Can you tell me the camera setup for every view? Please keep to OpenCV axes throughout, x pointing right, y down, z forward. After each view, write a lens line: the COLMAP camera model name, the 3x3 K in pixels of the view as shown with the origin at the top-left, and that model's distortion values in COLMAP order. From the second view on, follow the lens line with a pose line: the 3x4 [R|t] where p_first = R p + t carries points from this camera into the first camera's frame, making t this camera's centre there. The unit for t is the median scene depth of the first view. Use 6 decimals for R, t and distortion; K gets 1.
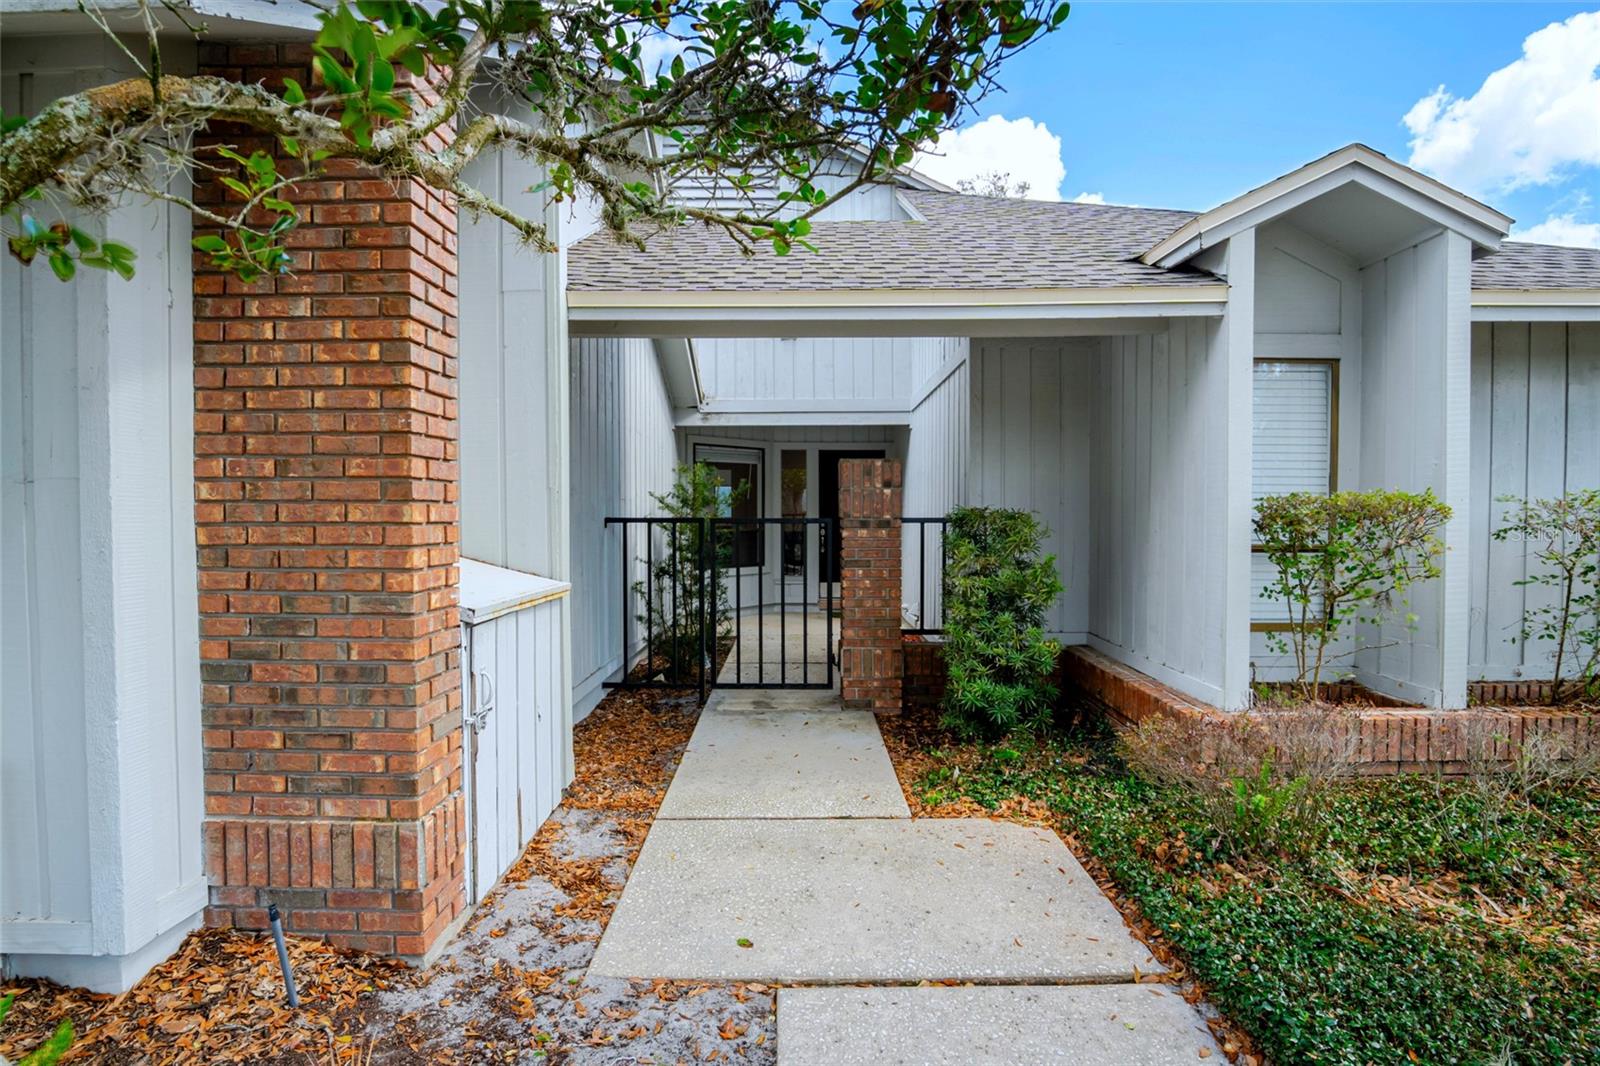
lens RADIAL K [[772.2, 0, 795.2], [0, 772.2, 530.7], [0, 0, 1]] dist [-0.017802, -0.002504]
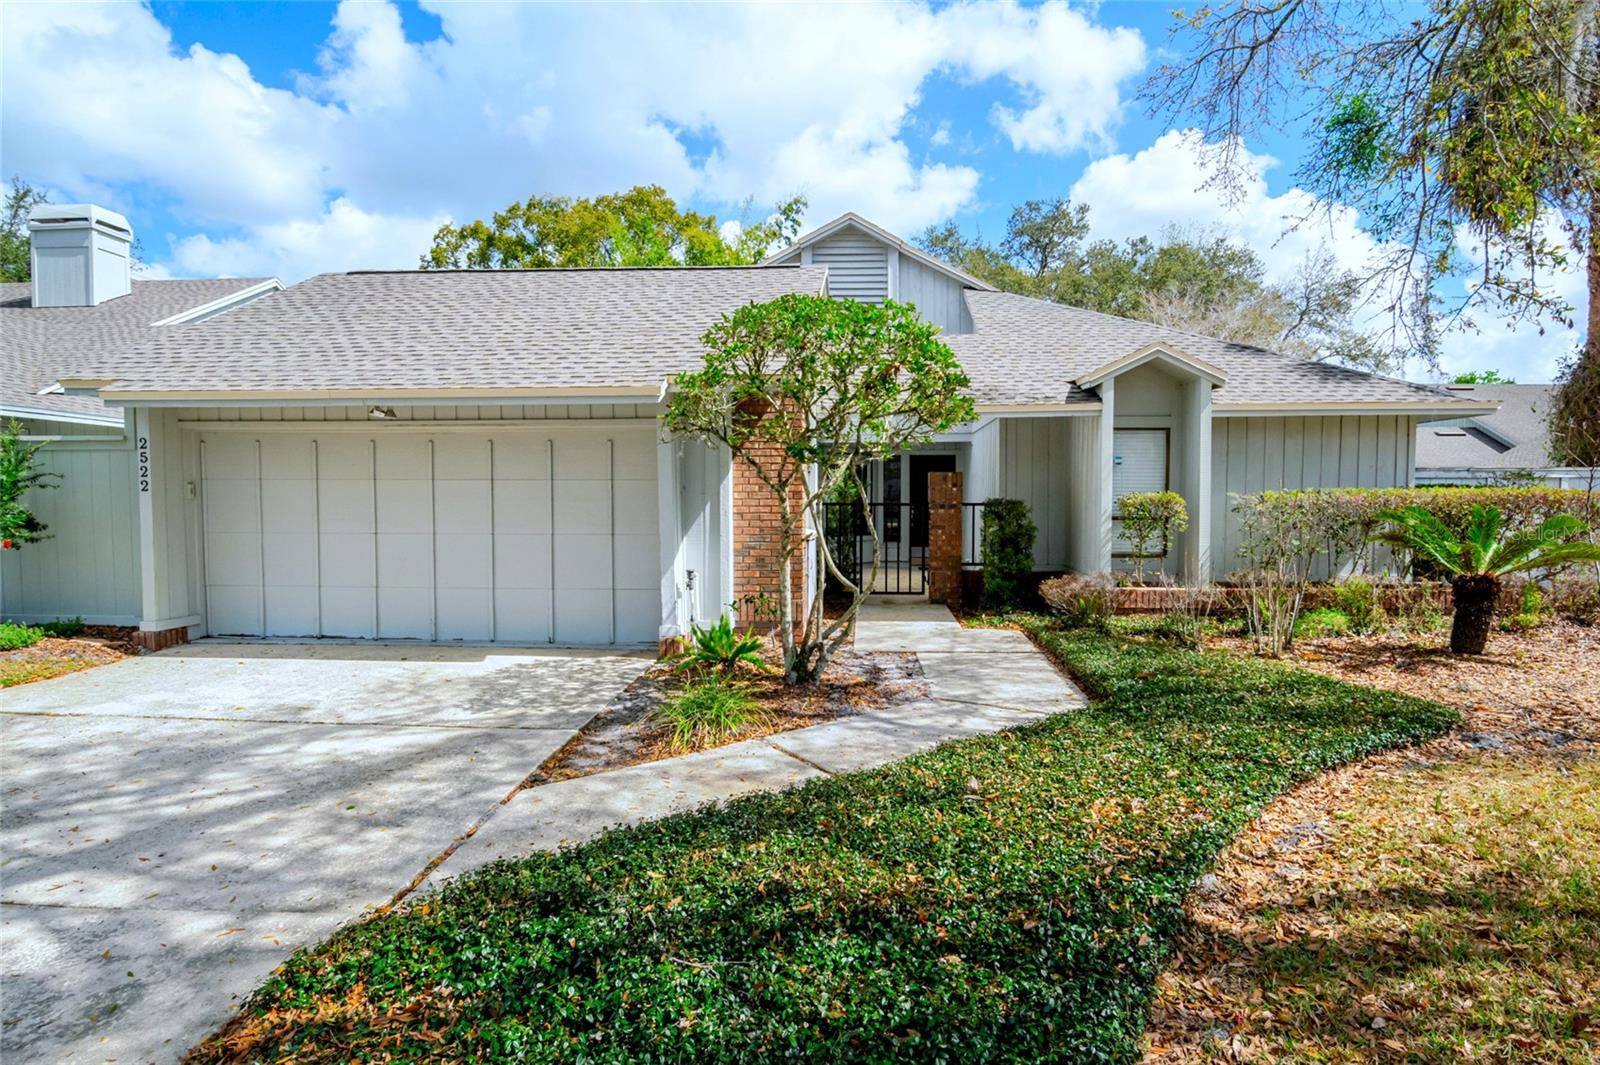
lens RADIAL K [[772.2, 0, 806.5], [0, 772.2, 536.2], [0, 0, 1]] dist [-0.017802, -0.002504]
pose [[0.996507, 0.002476, -0.083476, -0.082717], [-0.000278, 0.999653, 0.026336, 0.014238], [0.083513, -0.026221, 0.996162, -0.905527]]
